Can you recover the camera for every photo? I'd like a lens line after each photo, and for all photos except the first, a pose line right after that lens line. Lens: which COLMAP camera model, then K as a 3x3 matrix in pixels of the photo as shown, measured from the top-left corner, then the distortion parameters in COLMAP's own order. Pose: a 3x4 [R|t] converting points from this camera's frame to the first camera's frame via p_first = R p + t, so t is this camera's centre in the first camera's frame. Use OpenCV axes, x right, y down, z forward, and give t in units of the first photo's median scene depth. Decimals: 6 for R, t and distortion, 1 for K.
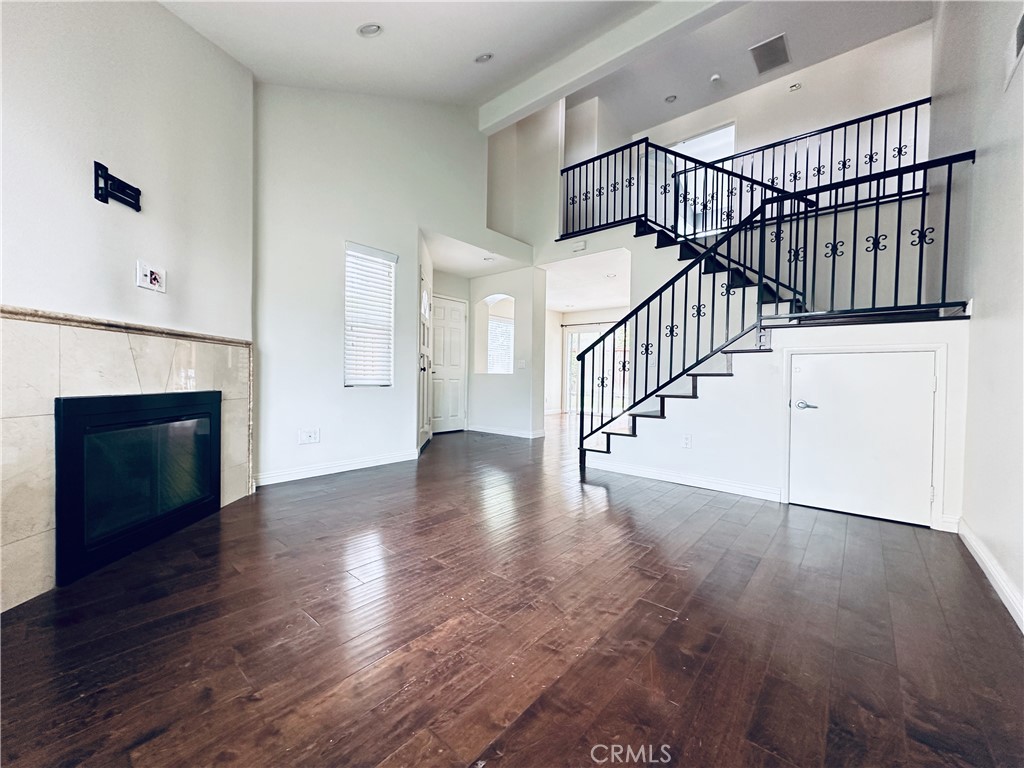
lens RADIAL K [[410.1, 0, 511.6], [0, 410.1, 386.9], [0, 0, 1]] dist [-0.001701, -0.000127]
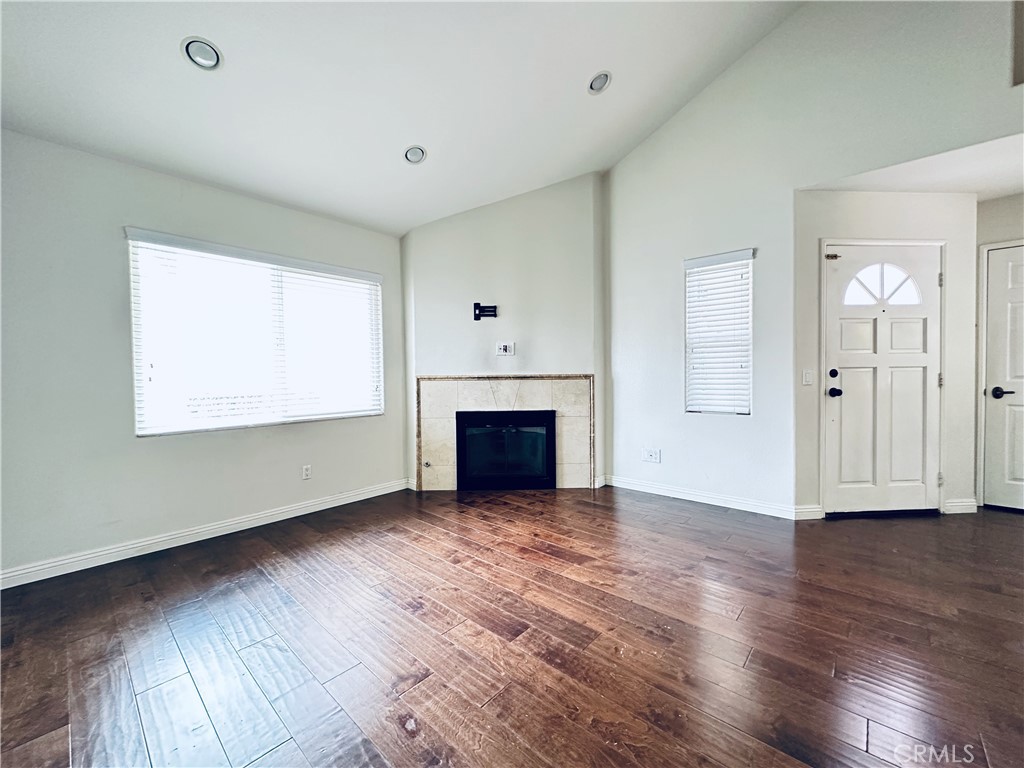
lens RADIAL K [[410.1, 0, 511.6], [0, 410.1, 386.9], [0, 0, 1]] dist [-0.001701, -0.000127]
pose [[-0.027190, 0.017395, -0.999479, 0.995644], [-0.013112, 0.999756, 0.017757, -0.126297], [0.999544, 0.013588, -0.026955, 1.080196]]
